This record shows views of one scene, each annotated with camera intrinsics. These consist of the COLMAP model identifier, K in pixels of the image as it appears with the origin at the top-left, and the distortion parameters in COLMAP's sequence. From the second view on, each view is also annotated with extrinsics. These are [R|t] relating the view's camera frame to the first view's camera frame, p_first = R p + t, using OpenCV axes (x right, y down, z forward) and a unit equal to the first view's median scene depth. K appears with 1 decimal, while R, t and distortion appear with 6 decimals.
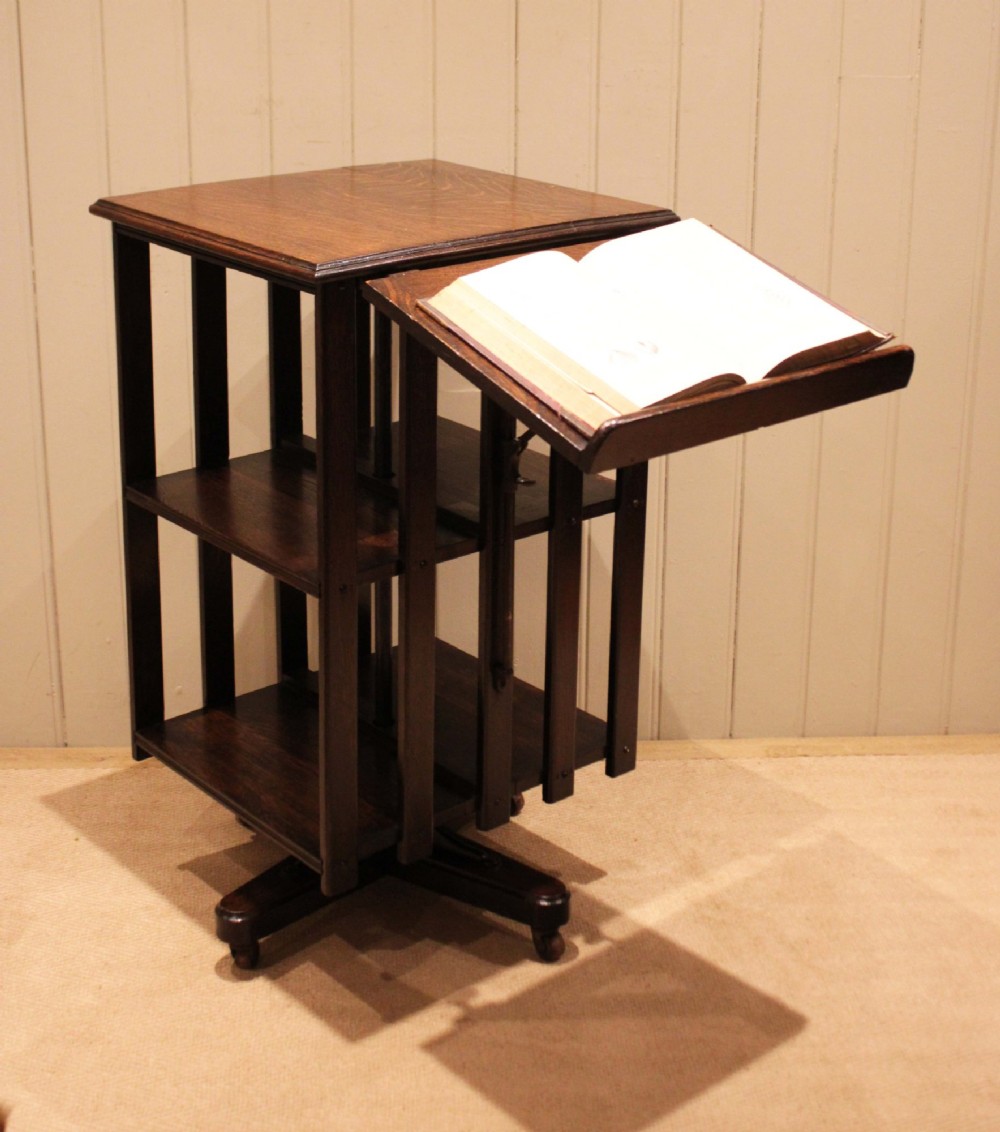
lens RADIAL K [[1963.4, 0, 461.9], [0, 1963.4, 372.2], [0, 0, 1]] dist [-0.031197, 0.111180]
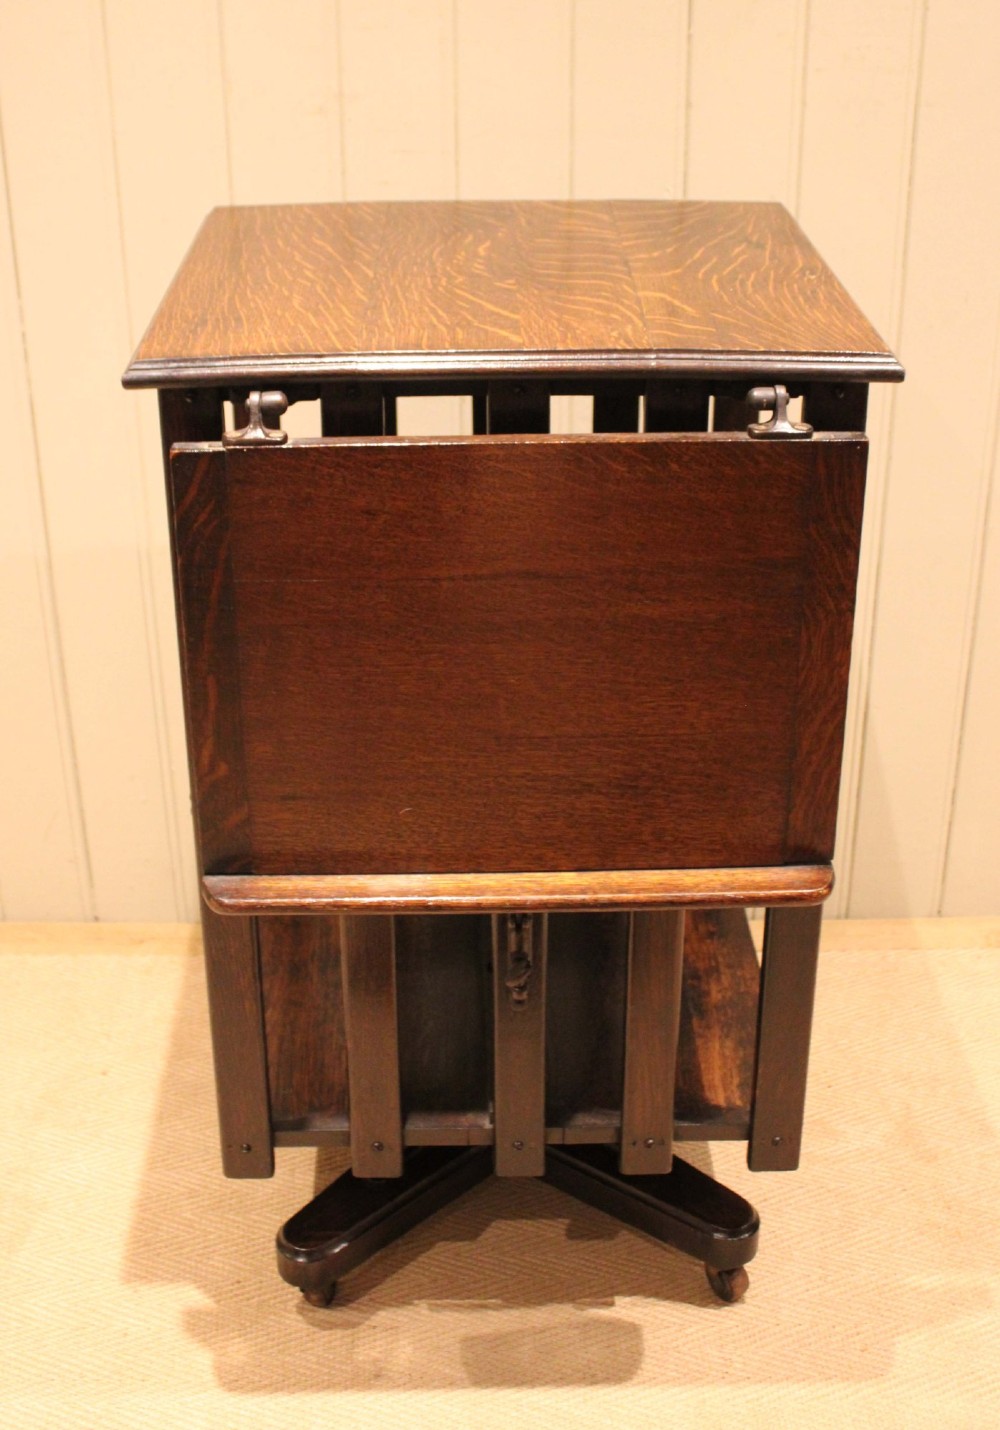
lens RADIAL K [[1928.7, 0, 449.5], [0, 1928.7, 591.5], [0, 0, 1]] dist [-0.081558, 0.087687]
pose [[0.998659, 0.004391, -0.051581, -0.023289], [0.003614, 0.988053, 0.154073, -0.072633], [0.051641, -0.154052, 0.986712, 0.311408]]
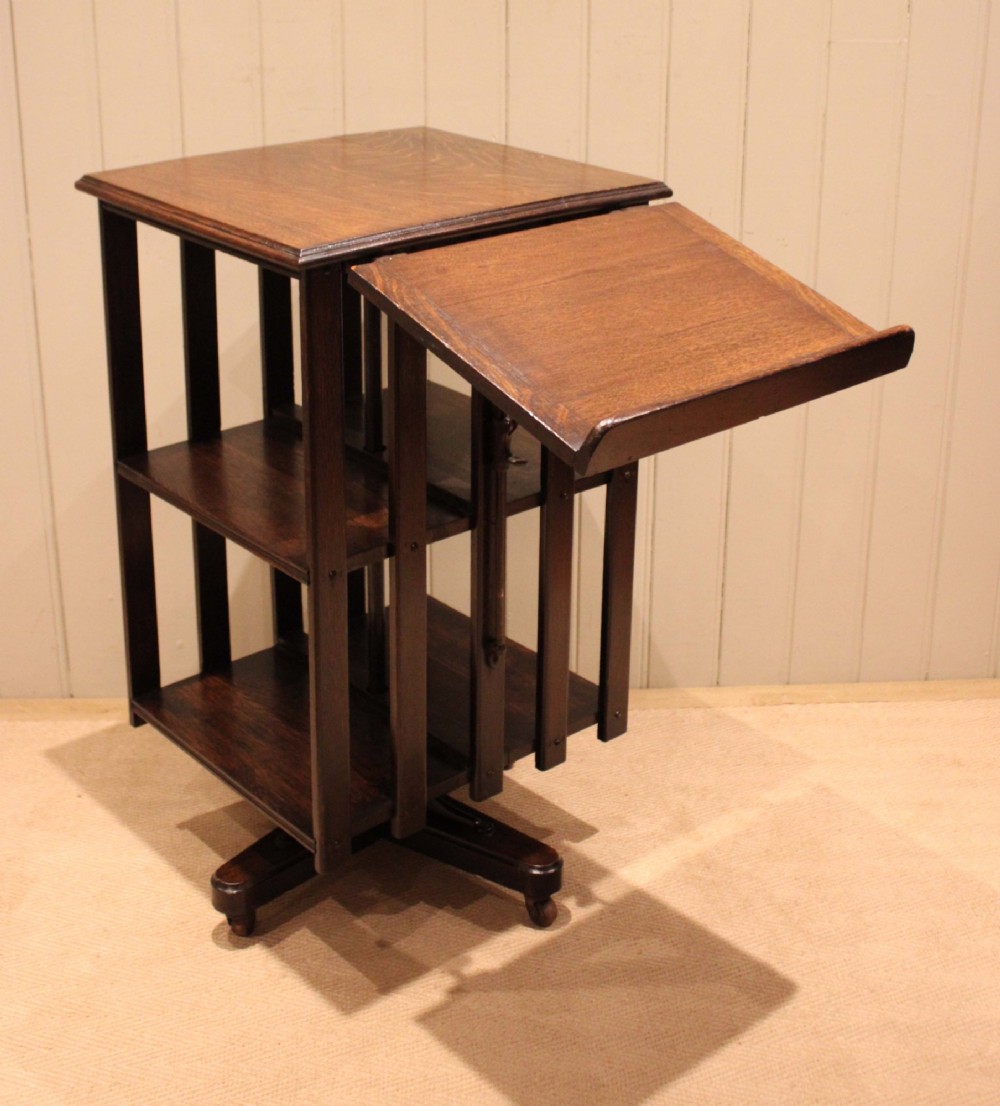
lens RADIAL K [[1772.4, 0, 458.1], [0, 1772.4, 361.3], [0, 0, 1]] dist [-0.054264, 0.072964]
pose [[0.999988, -0.004678, -0.001650, 0.003933], [0.004744, 0.999074, 0.042754, -0.028995], [0.001449, -0.042761, 0.999084, 0.098041]]
